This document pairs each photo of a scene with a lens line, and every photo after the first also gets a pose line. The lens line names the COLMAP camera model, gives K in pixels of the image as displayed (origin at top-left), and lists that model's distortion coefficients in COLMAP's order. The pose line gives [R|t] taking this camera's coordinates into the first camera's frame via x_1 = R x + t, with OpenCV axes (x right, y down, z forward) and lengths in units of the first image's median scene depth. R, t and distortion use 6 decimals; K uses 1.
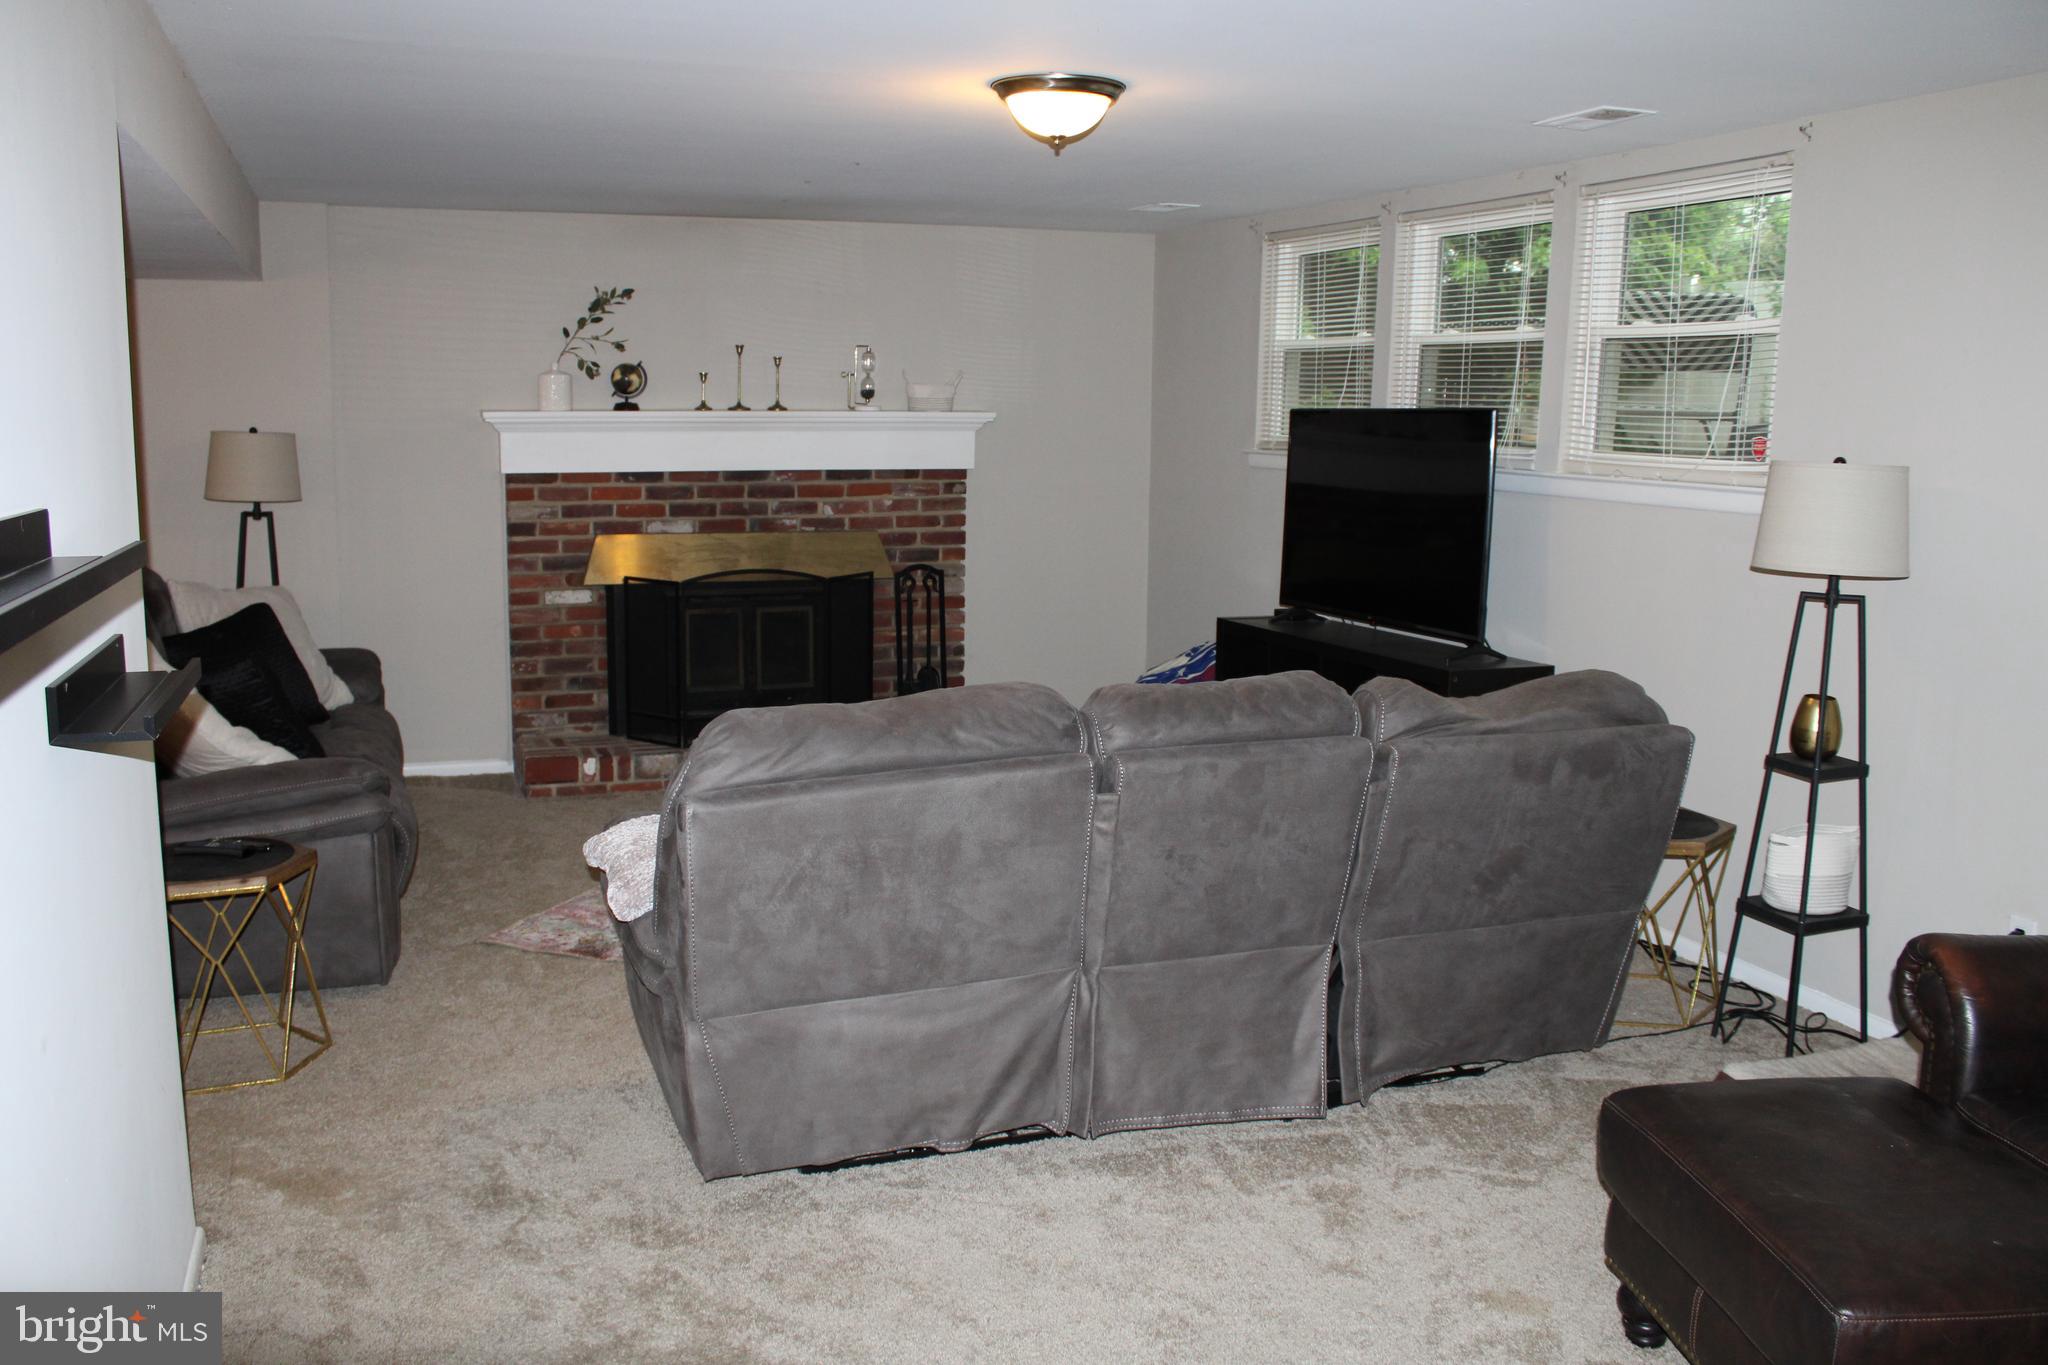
lens RADIAL K [[1721.6, 0, 1007.5], [0, 1721.6, 682.7], [0, 0, 1]] dist [-0.132474, 0.106179]
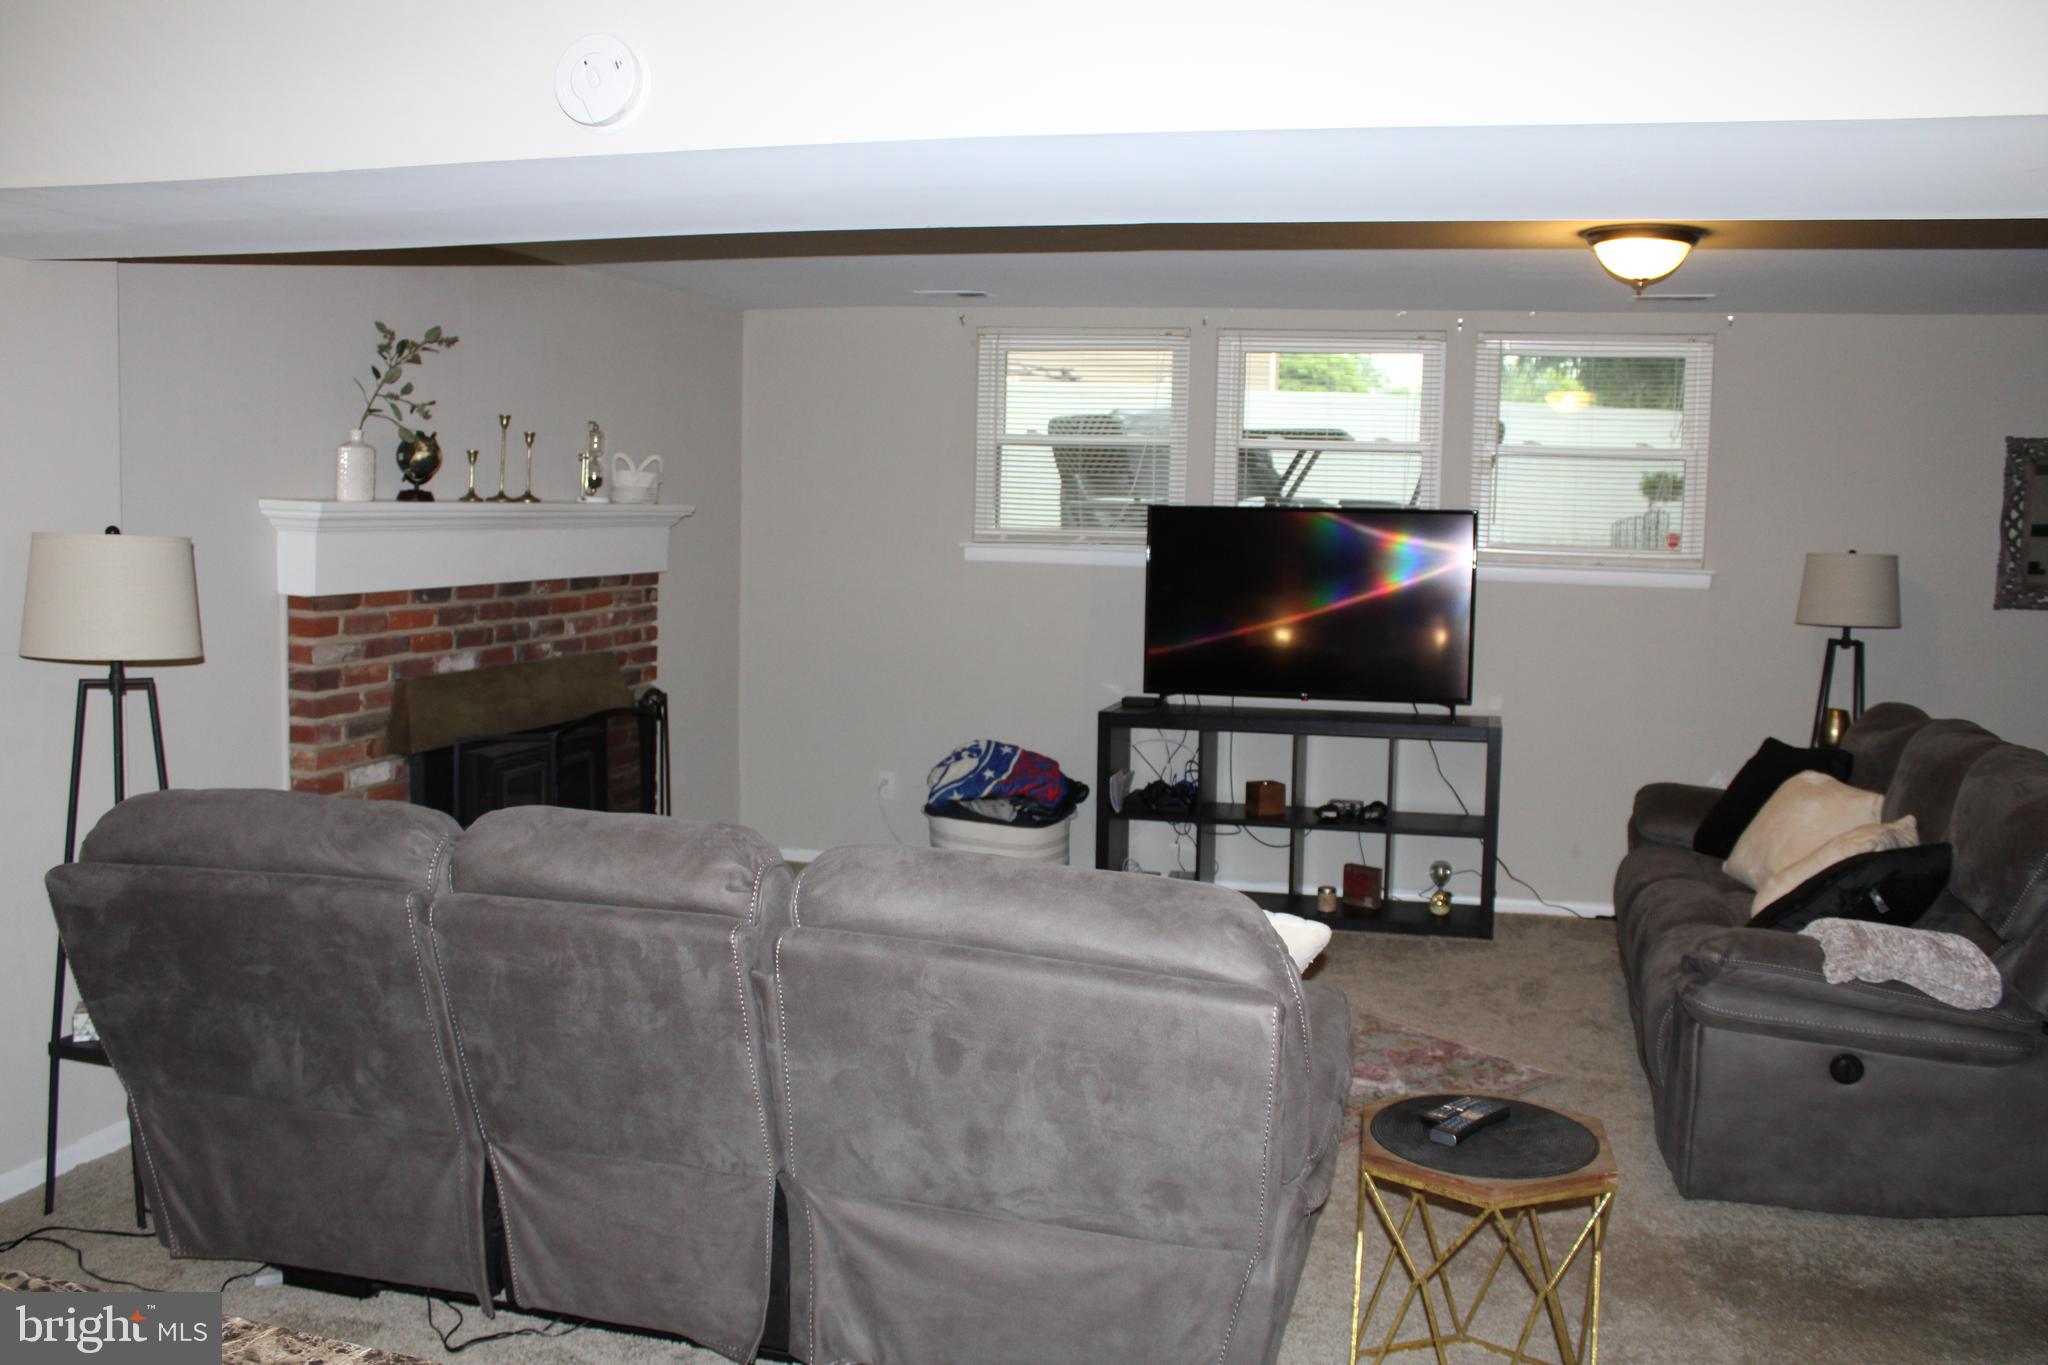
lens RADIAL K [[1721.6, 0, 1063.7], [0, 1721.6, 670.2], [0, 0, 1]] dist [-0.132474, 0.106179]
pose [[0.569680, -0.074519, 0.818481, -0.641819], [0.116649, 0.993130, 0.009229, -0.065116], [-0.813546, 0.090217, 0.574459, 0.385024]]
